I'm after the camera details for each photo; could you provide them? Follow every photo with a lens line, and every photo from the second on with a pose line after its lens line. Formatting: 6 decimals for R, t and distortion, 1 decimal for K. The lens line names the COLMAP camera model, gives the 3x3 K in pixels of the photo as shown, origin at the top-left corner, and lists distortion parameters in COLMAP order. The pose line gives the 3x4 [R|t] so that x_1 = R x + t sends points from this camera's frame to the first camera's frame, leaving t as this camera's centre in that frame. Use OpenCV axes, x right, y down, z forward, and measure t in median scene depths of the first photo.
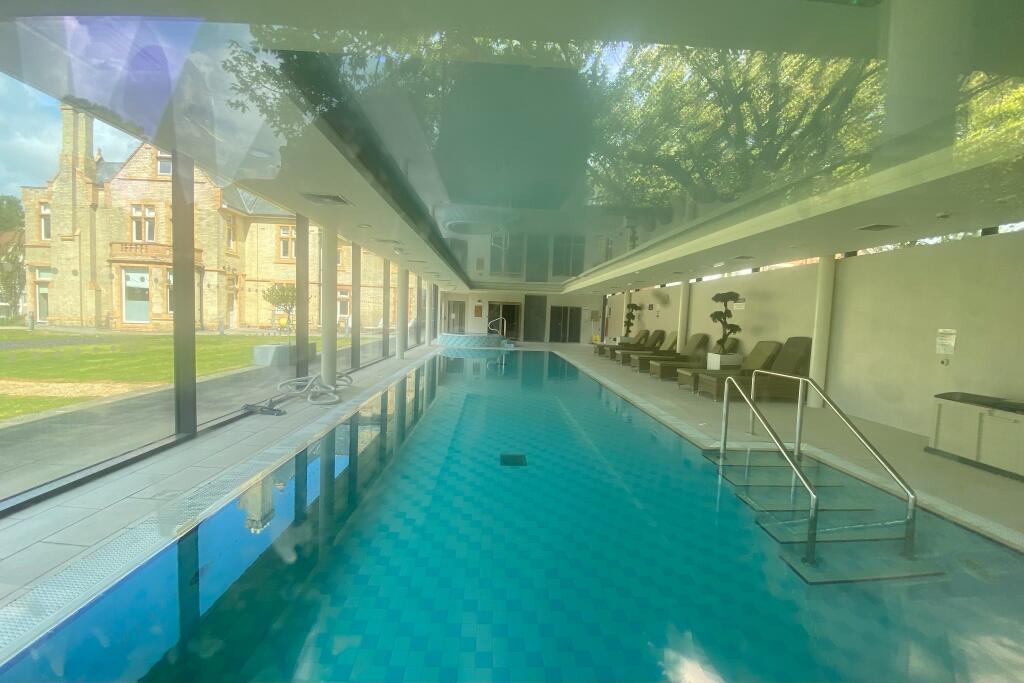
lens RADIAL K [[399.6, 0, 512.0], [0, 399.6, 341.5], [0, 0, 1]] dist [0.000965, -0.014124]
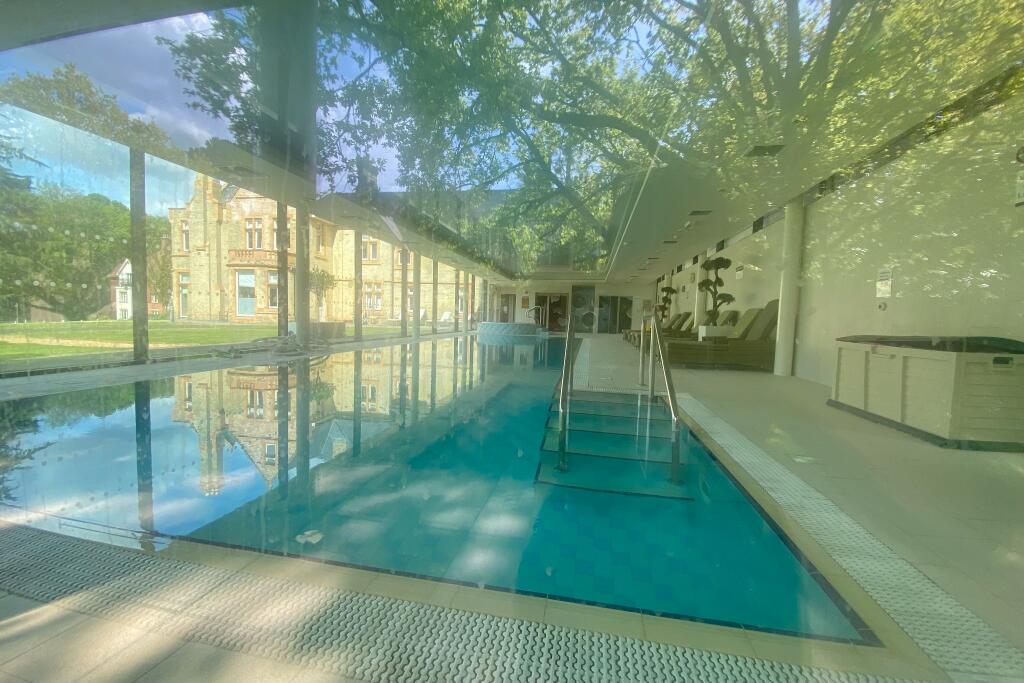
lens RADIAL K [[407.7, 0, 512.0], [0, 407.7, 341.5], [0, 0, 1]] dist [0.001462, -0.014857]
pose [[0.970096, 0.007360, -0.242610, 0.134011], [-0.010744, 0.999863, -0.012625, 0.035848], [0.242484, 0.014854, 0.970042, -0.005990]]
